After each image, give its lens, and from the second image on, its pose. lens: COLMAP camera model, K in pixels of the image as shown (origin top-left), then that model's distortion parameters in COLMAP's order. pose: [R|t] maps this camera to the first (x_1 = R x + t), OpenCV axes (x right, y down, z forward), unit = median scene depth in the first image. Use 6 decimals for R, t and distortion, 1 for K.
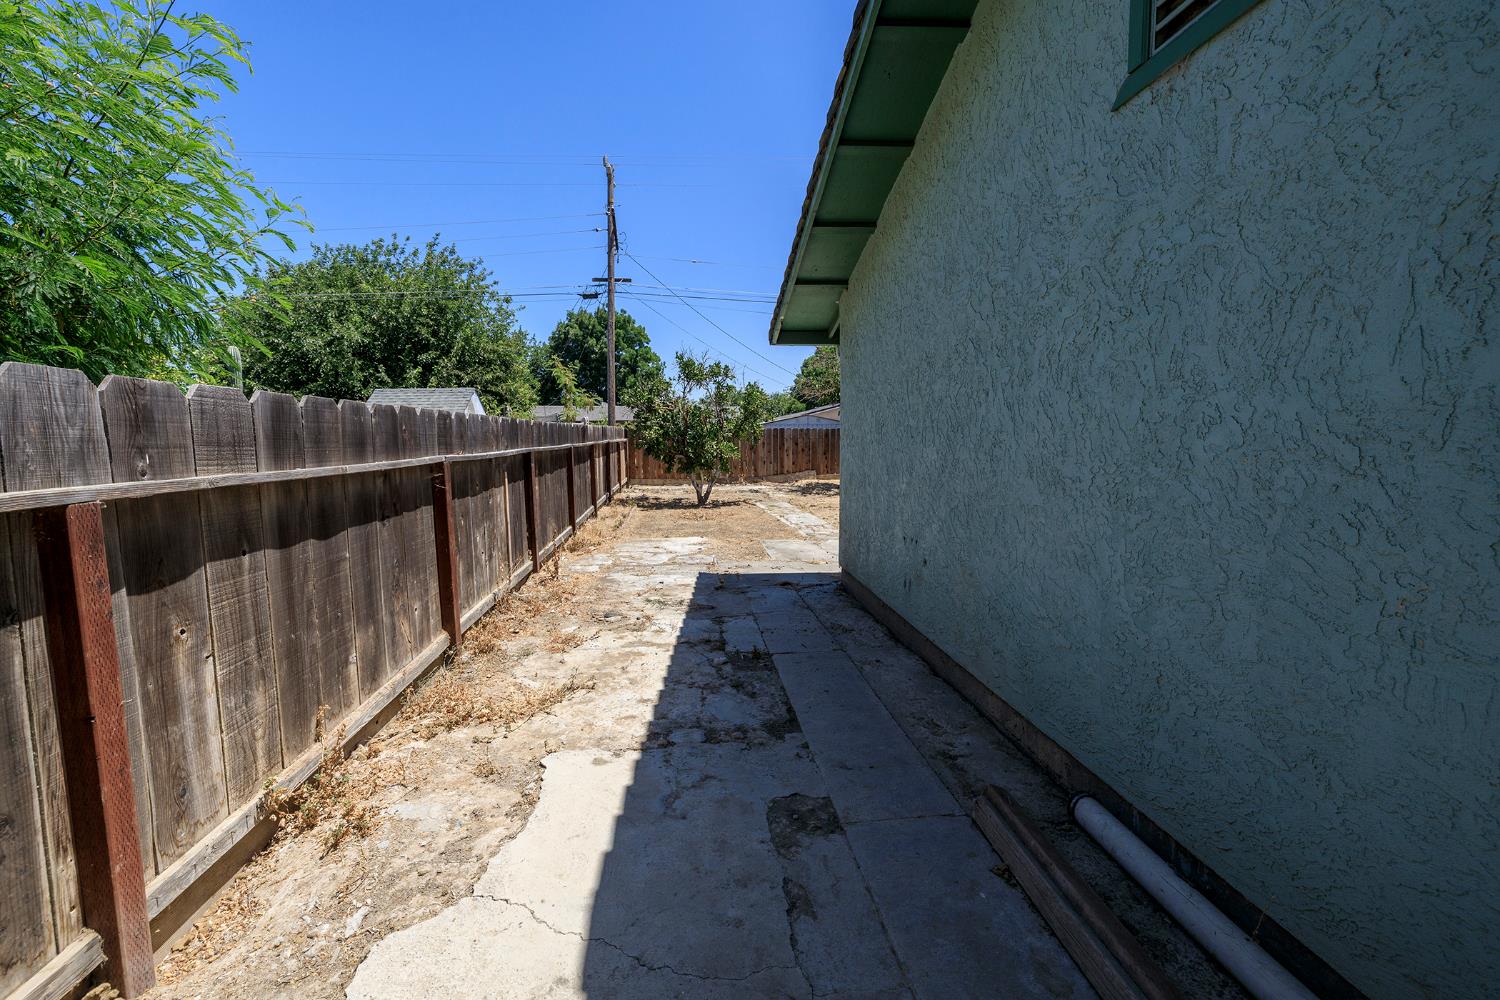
lens RADIAL K [[626.9, 0, 744.0], [0, 626.9, 498.4], [0, 0, 1]] dist [-0.000301, 0.000611]
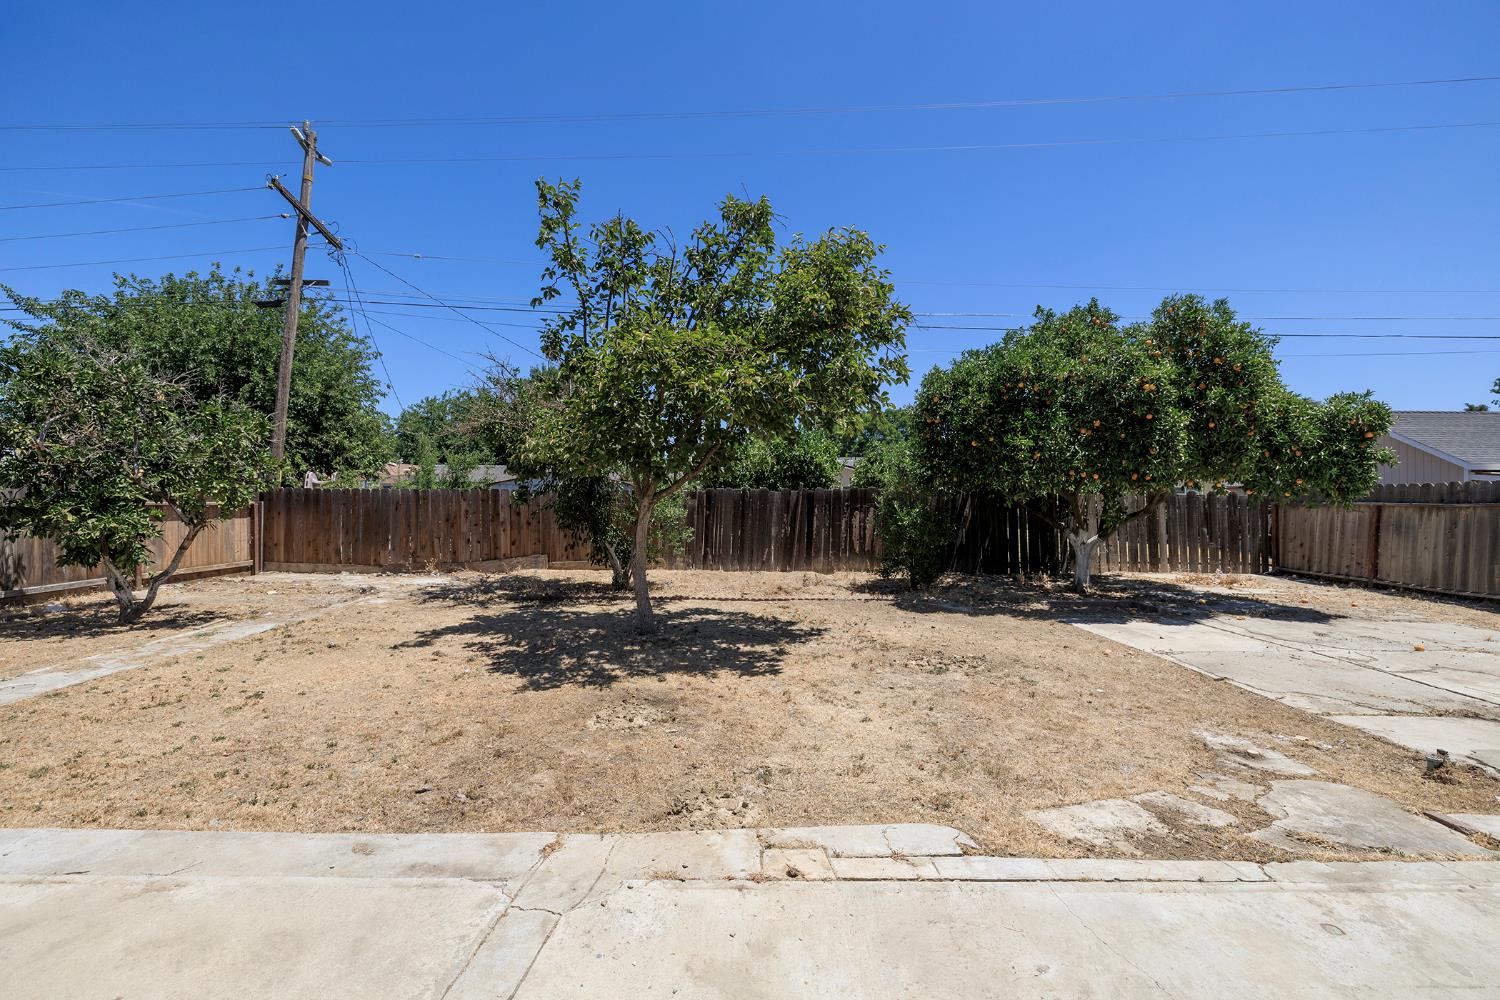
lens RADIAL K [[626.9, 0, 739.4], [0, 626.9, 498.4], [0, 0, 1]] dist [-0.000301, 0.000611]
pose [[0.993985, 0.012208, -0.108833, 0.385139], [-0.023504, 0.994392, -0.103115, -0.040857], [0.106964, 0.105053, 0.988697, 0.381240]]
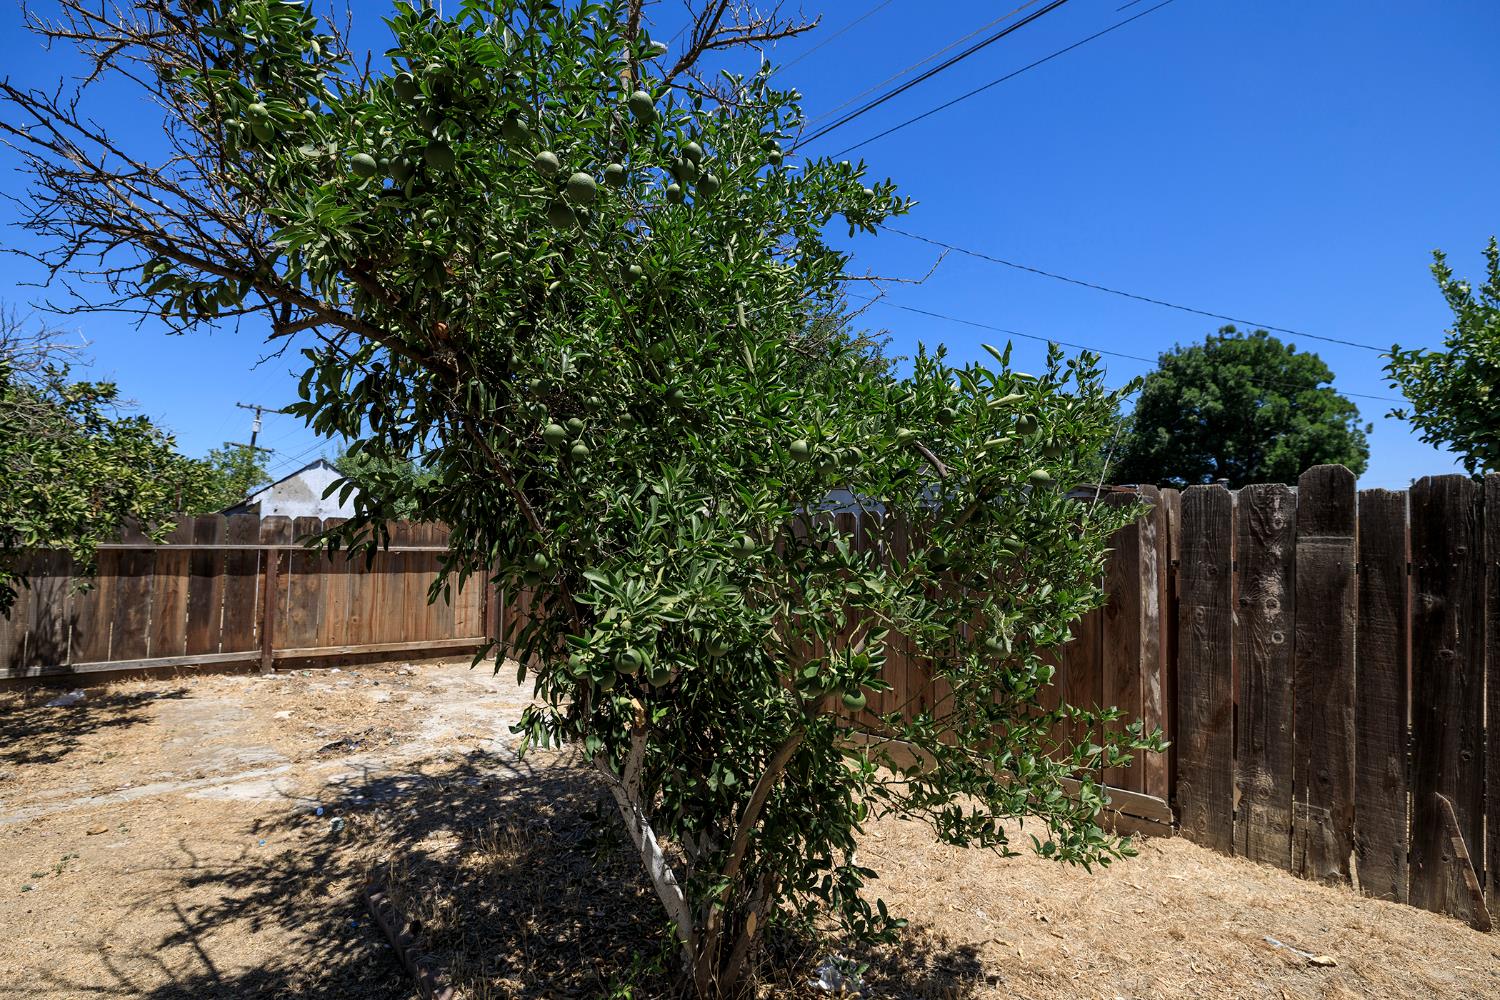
lens RADIAL K [[737.8, 0, 740.4], [0, 737.8, 494.5], [0, 0, 1]] dist [-0.004541, -0.000751]
pose [[0.534261, -0.049204, -0.843887, 0.331022], [-0.099840, 0.987644, -0.120794, -0.084385], [0.839403, 0.148789, 0.522747, 0.845430]]
